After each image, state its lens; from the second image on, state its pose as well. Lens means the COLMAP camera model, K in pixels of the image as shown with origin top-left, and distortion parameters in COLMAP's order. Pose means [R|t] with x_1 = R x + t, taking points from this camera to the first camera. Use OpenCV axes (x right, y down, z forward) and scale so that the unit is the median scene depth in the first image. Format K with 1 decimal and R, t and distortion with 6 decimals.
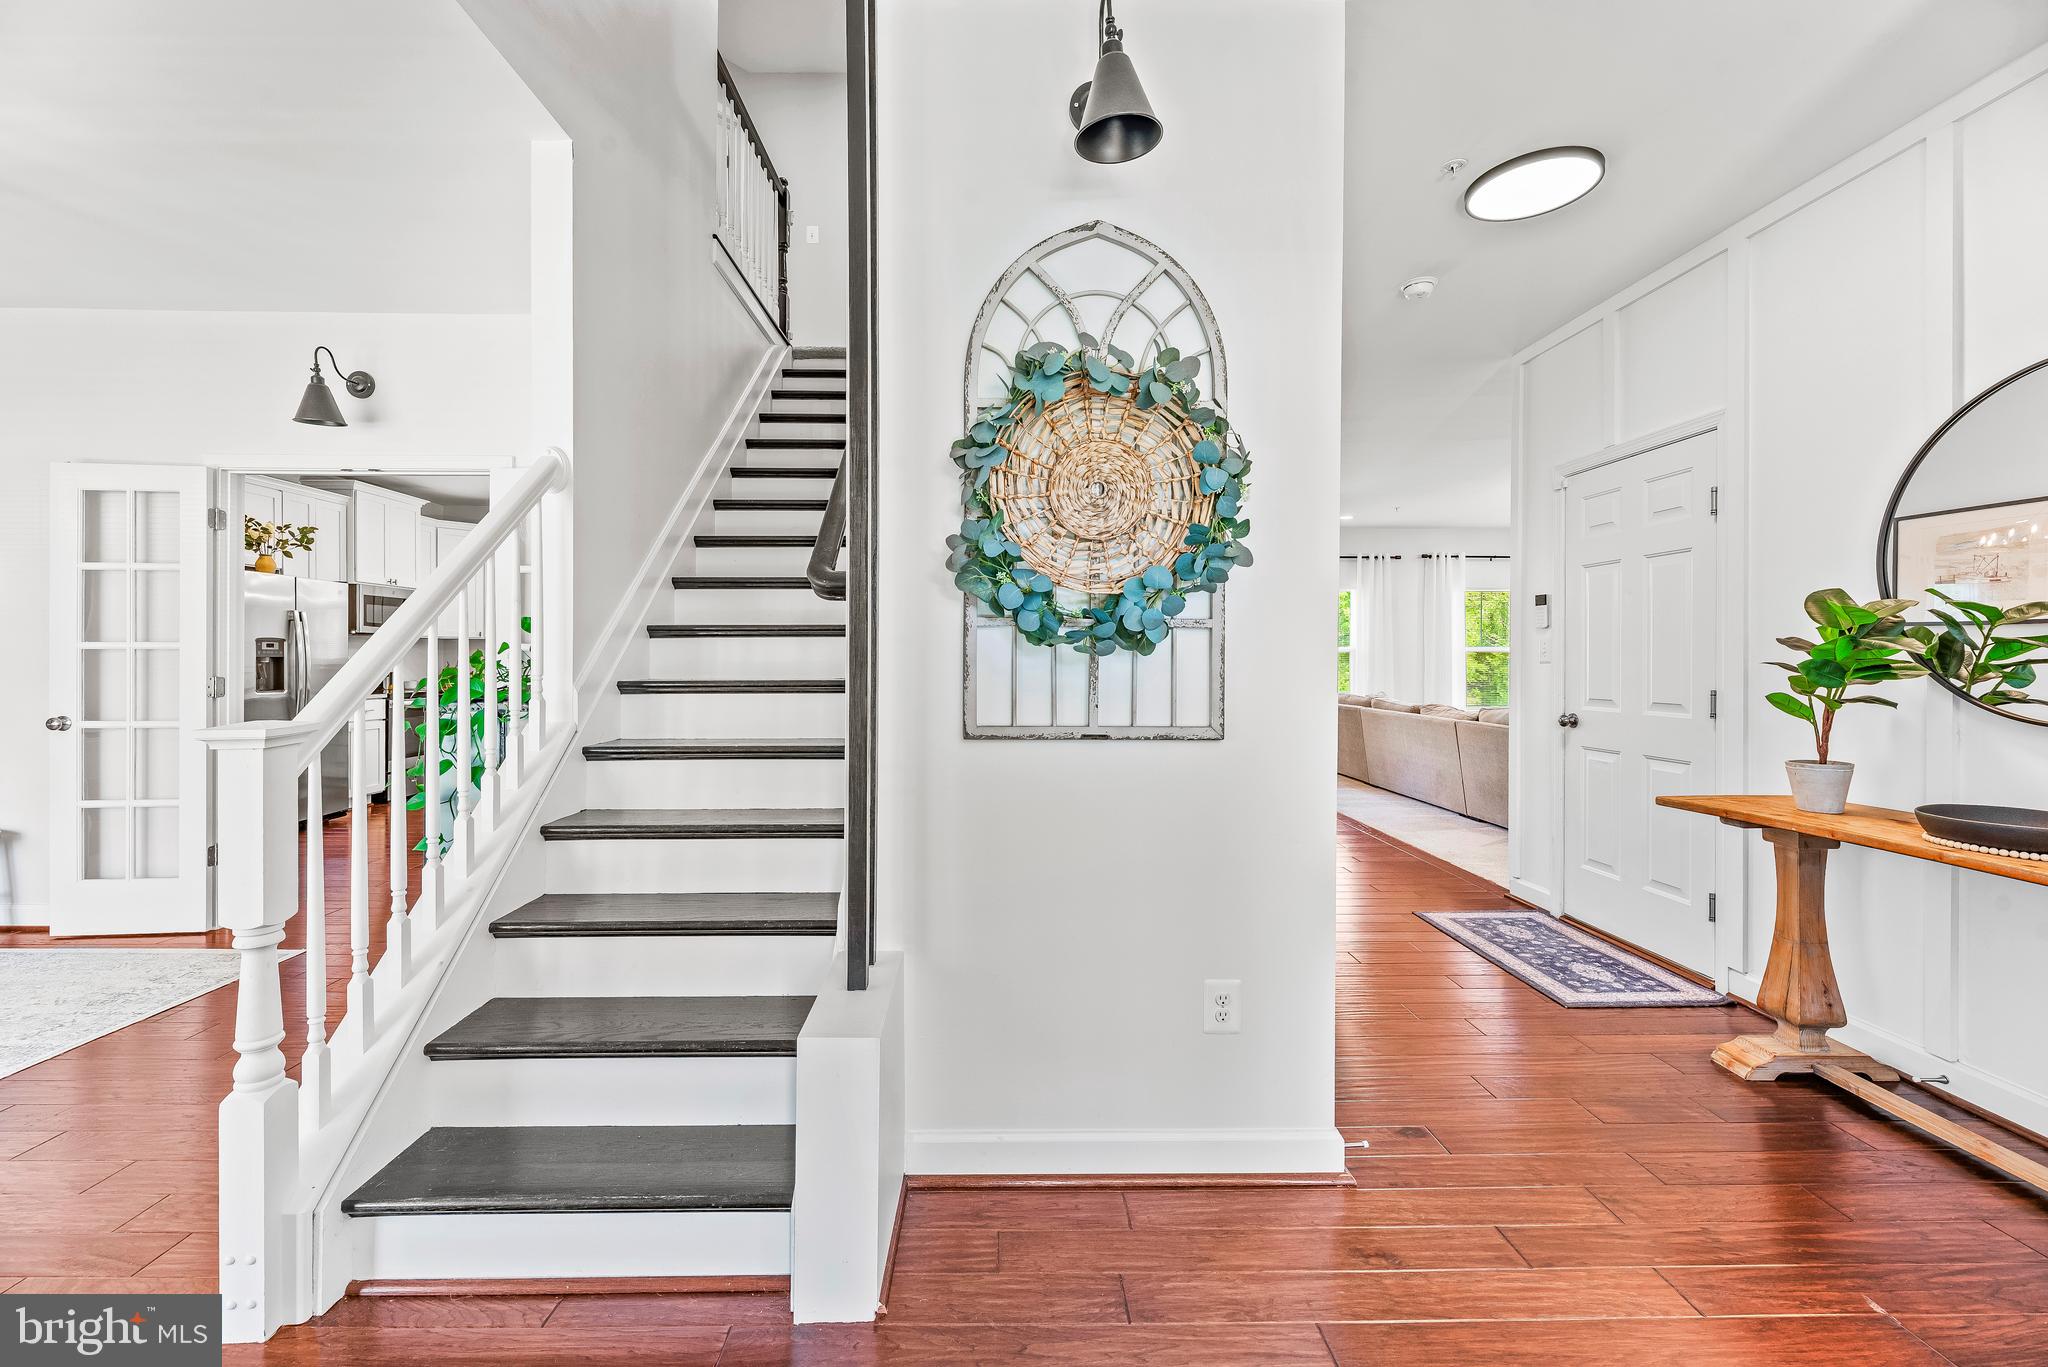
lens RADIAL K [[838.3, 0, 1012.9], [0, 838.3, 660.5], [0, 0, 1]] dist [0.001740, 0.000084]
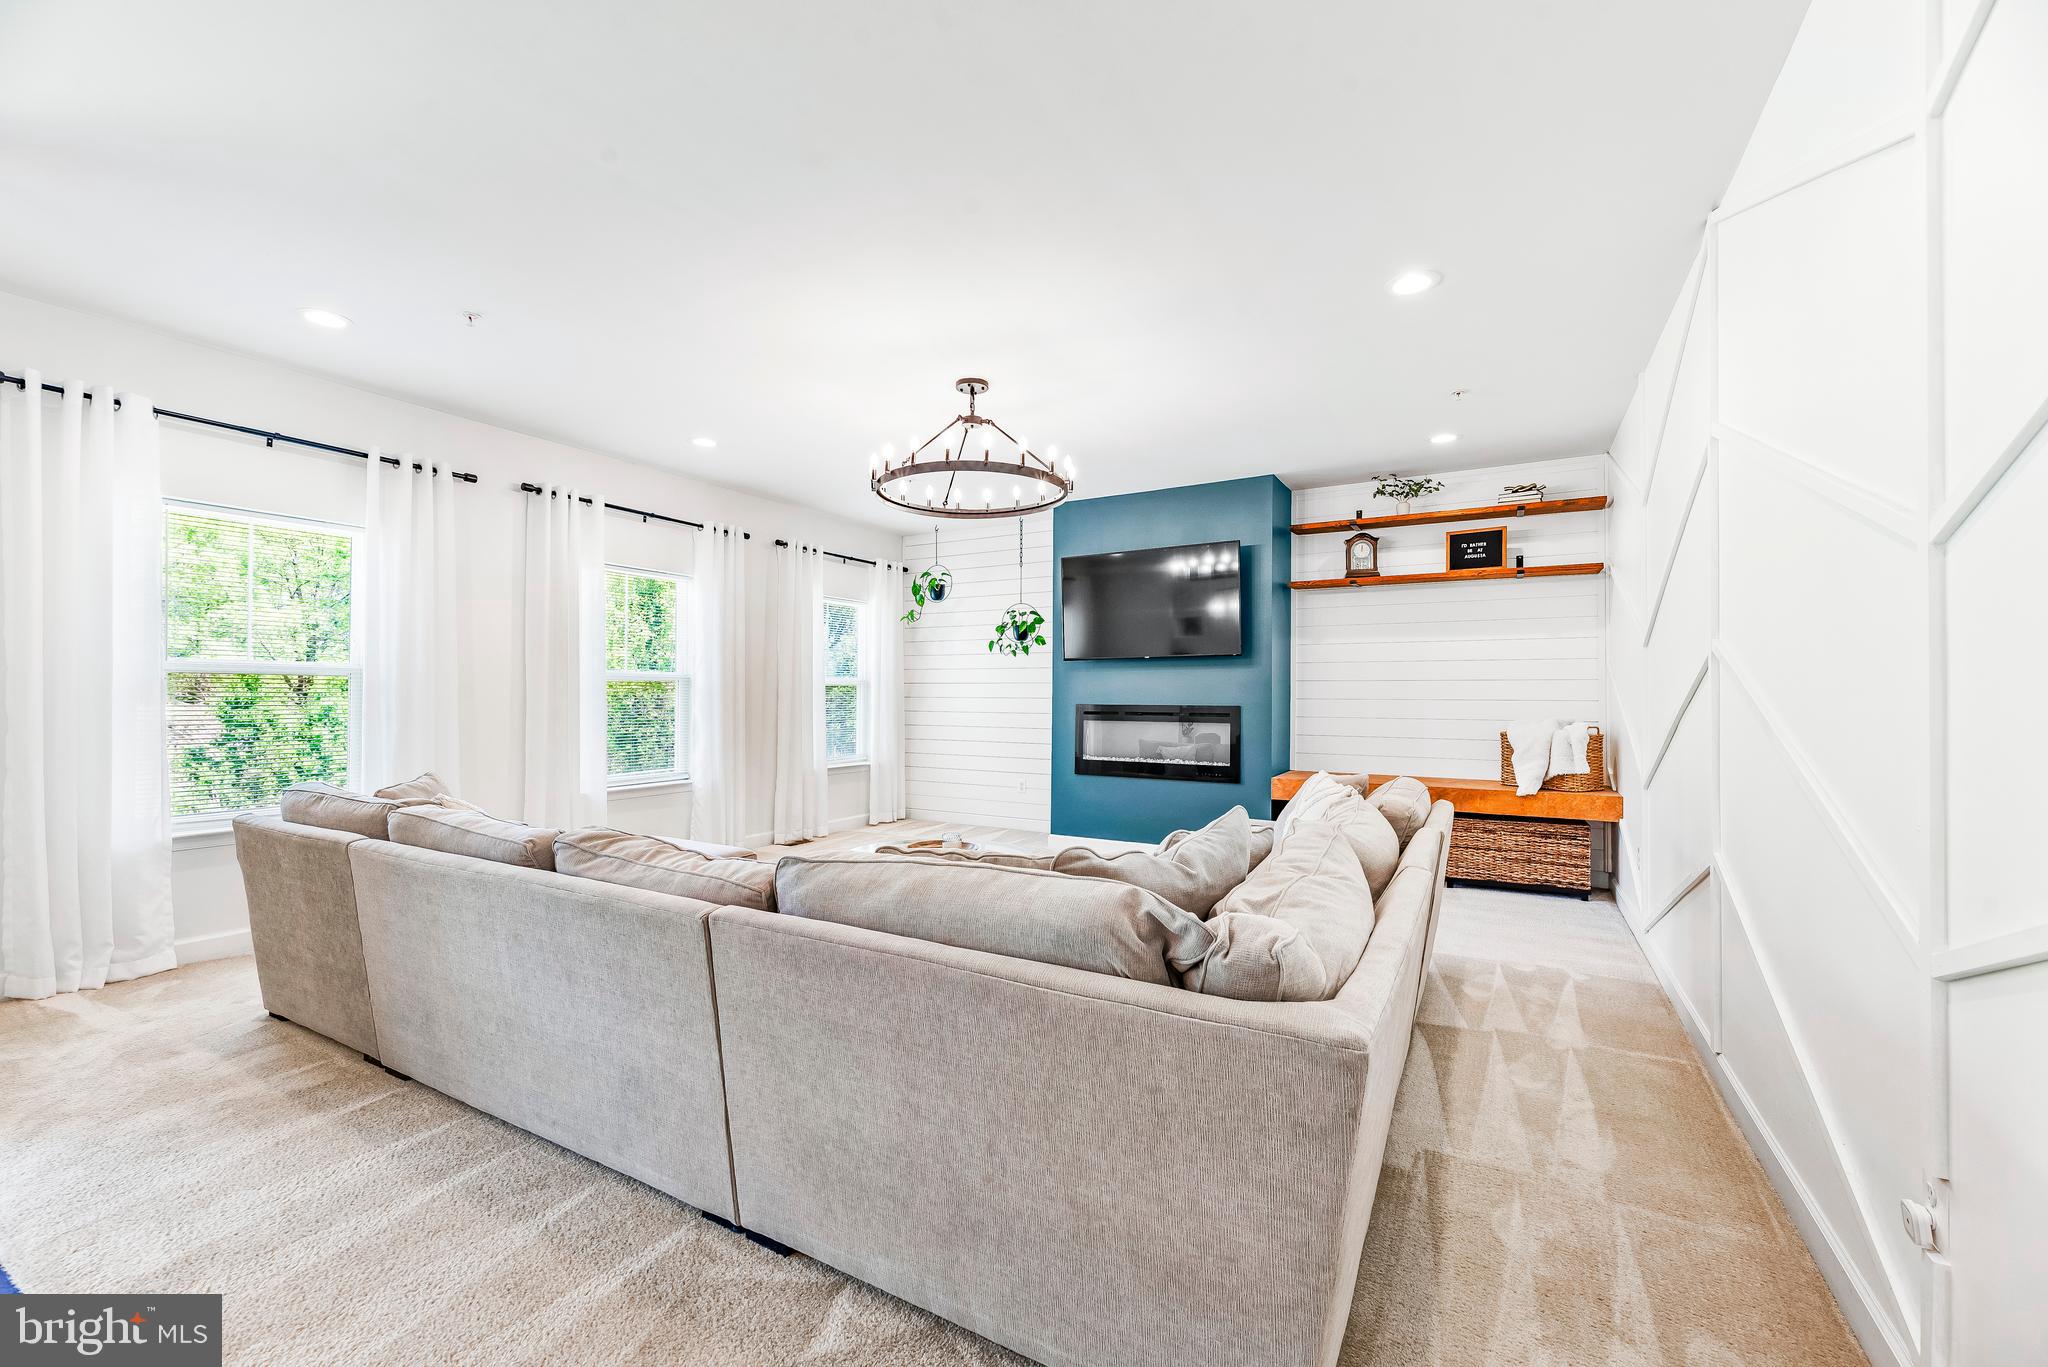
lens RADIAL K [[820.9, 0, 1014.4], [0, 820.9, 687.2], [0, 0, 1]] dist [-0.000274, 0.000065]
pose [[0.517878, 0.008412, 0.855413, 0.314200], [-0.001248, 0.999958, -0.009078, -0.001210], [-0.855454, 0.003634, 0.517867, 0.700936]]
